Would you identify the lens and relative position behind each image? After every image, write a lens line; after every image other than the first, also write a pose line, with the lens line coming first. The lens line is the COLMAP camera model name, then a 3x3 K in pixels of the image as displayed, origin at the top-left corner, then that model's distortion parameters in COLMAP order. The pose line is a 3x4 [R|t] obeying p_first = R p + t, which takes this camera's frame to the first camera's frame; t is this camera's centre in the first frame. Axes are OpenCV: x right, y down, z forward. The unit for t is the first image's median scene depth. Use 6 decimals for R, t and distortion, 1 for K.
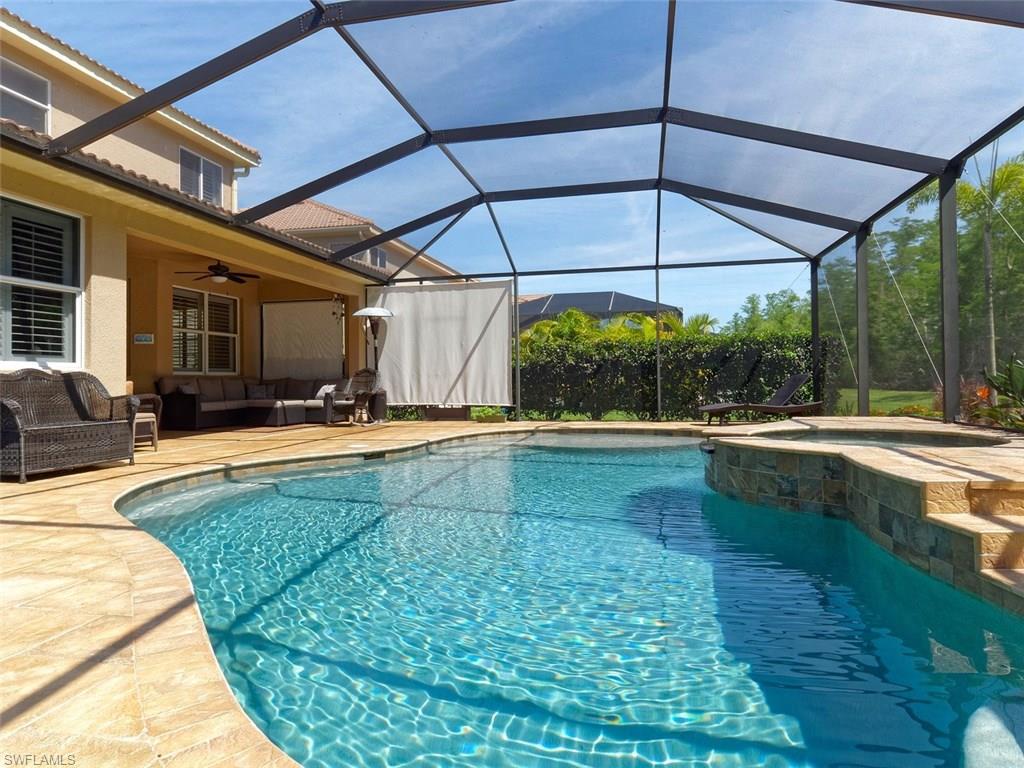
lens RADIAL K [[595.6, 0, 514.5], [0, 595.6, 380.9], [0, 0, 1]] dist [0.002527, -0.001734]
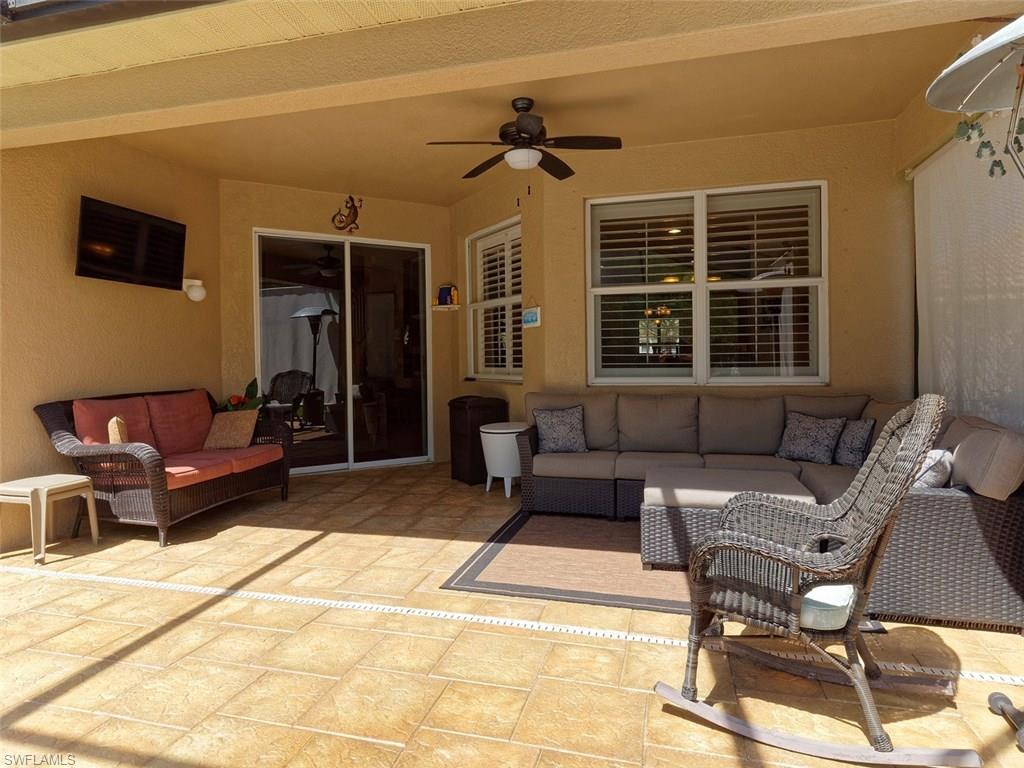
lens RADIAL K [[595.6, 0, 513.7], [0, 595.6, 384.9], [0, 0, 1]] dist [0.002527, -0.001734]
pose [[-0.041972, 0.039982, -0.998318, -0.143072], [0.011745, 0.999150, 0.039522, -0.048393], [0.999050, -0.010066, -0.042406, 1.475208]]
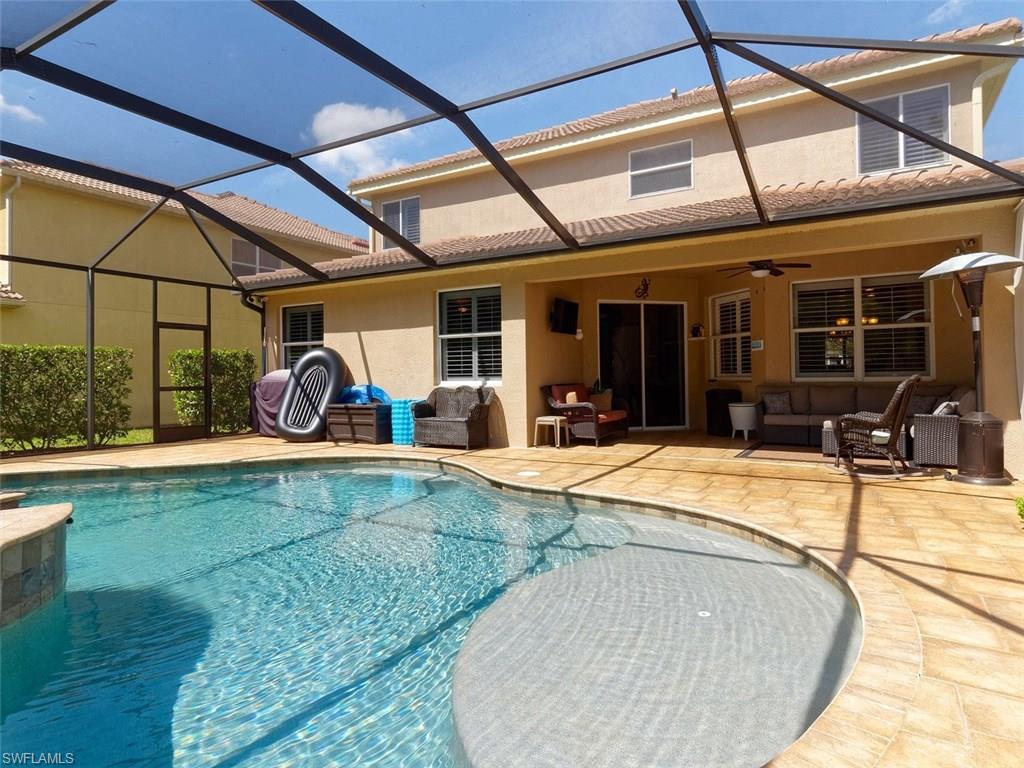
lens RADIAL K [[595.6, 0, 513.3], [0, 595.6, 375.3], [0, 0, 1]] dist [0.002527, -0.001734]
pose [[-0.314249, -0.002484, -0.949337, 0.626647], [0.010342, 0.999928, -0.006040, -0.030352], [0.949284, -0.011716, -0.314201, 1.358081]]
